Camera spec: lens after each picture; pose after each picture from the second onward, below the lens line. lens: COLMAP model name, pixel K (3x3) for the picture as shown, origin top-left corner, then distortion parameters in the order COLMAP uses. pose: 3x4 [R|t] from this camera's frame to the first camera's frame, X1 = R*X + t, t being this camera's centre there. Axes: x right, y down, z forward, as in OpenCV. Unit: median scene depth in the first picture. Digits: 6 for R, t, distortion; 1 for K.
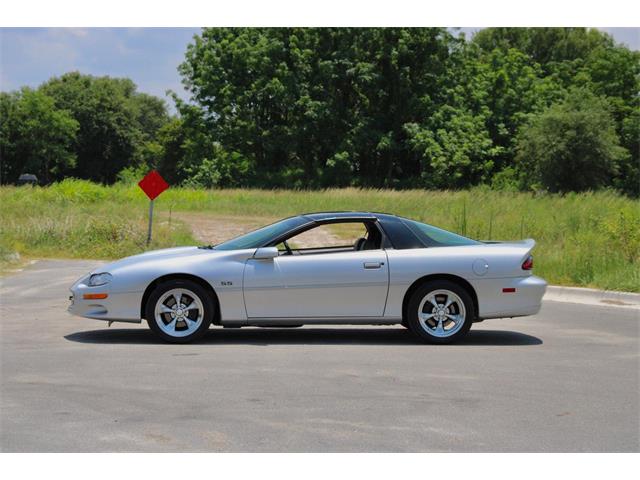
lens RADIAL K [[2138.0, 0, 320.0], [0, 2138.0, 240.0], [0, 0, 1]] dist [1.136118, -0.014938]
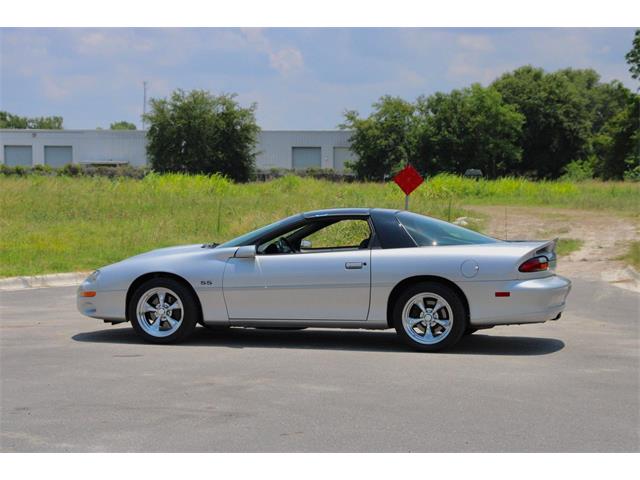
lens RADIAL K [[2074.4, 0, 322.1], [0, 2074.4, 228.0], [0, 0, 1]] dist [1.076466, 4.096177]
pose [[0.931467, 0.003545, -0.363809, 0.164973], [-0.003942, 0.999992, -0.000349, -0.002075], [0.363805, 0.001760, 0.931474, 0.068847]]
